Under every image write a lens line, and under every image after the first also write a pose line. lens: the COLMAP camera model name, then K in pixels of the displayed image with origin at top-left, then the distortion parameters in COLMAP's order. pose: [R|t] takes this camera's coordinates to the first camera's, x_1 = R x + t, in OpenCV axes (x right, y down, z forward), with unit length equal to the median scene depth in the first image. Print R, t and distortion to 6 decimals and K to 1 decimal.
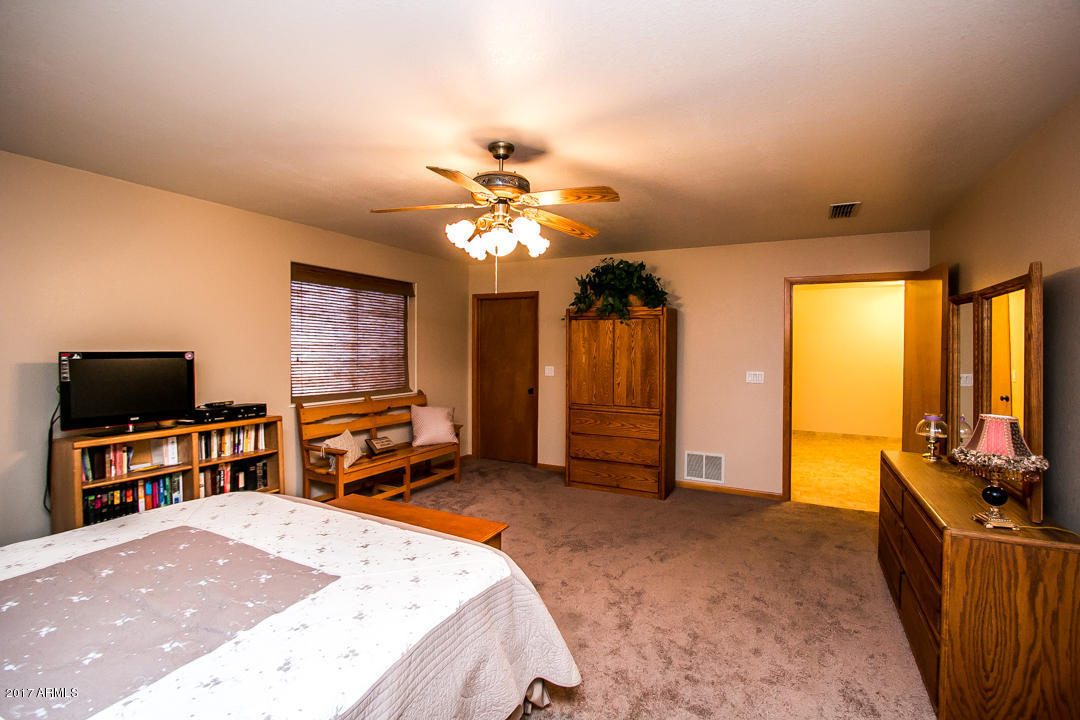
lens RADIAL K [[501.8, 0, 541.6], [0, 501.8, 359.3], [0, 0, 1]] dist [-0.016458, 0.000722]
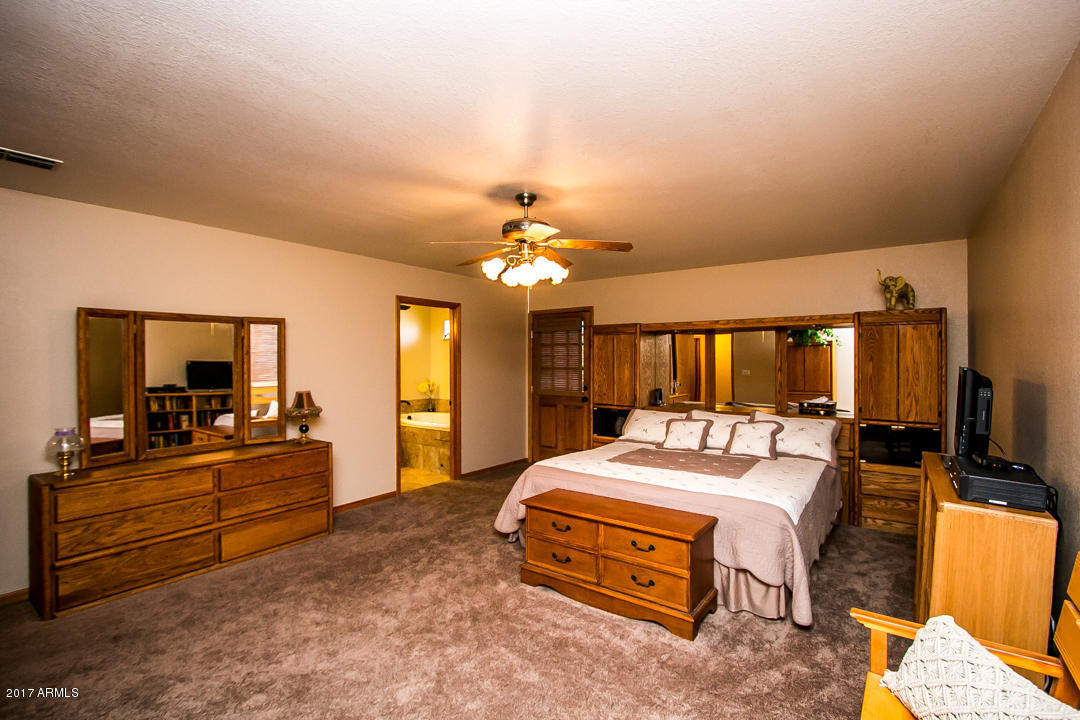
lens RADIAL K [[501.8, 0, 541.6], [0, 501.8, 359.3], [0, 0, 1]] dist [-0.016458, 0.000722]
pose [[-0.985354, 0.002671, 0.170500, -0.232563], [0.005551, 0.999850, 0.016420, -0.035006], [-0.170431, 0.017126, -0.985221, 1.586838]]
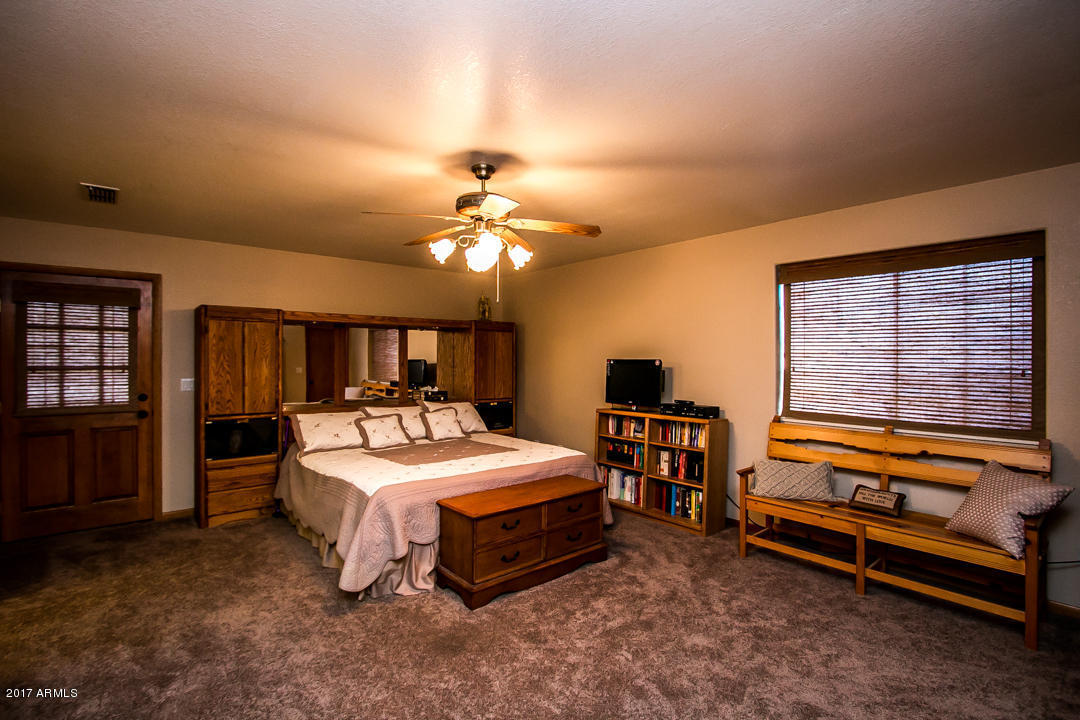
lens RADIAL K [[501.8, 0, 541.6], [0, 501.8, 359.3], [0, 0, 1]] dist [-0.016458, 0.000722]
pose [[-0.374520, 0.002847, -0.927215, 0.626884], [-0.020330, 0.999730, 0.011281, -0.022844], [0.926996, 0.023075, -0.374361, 1.105196]]
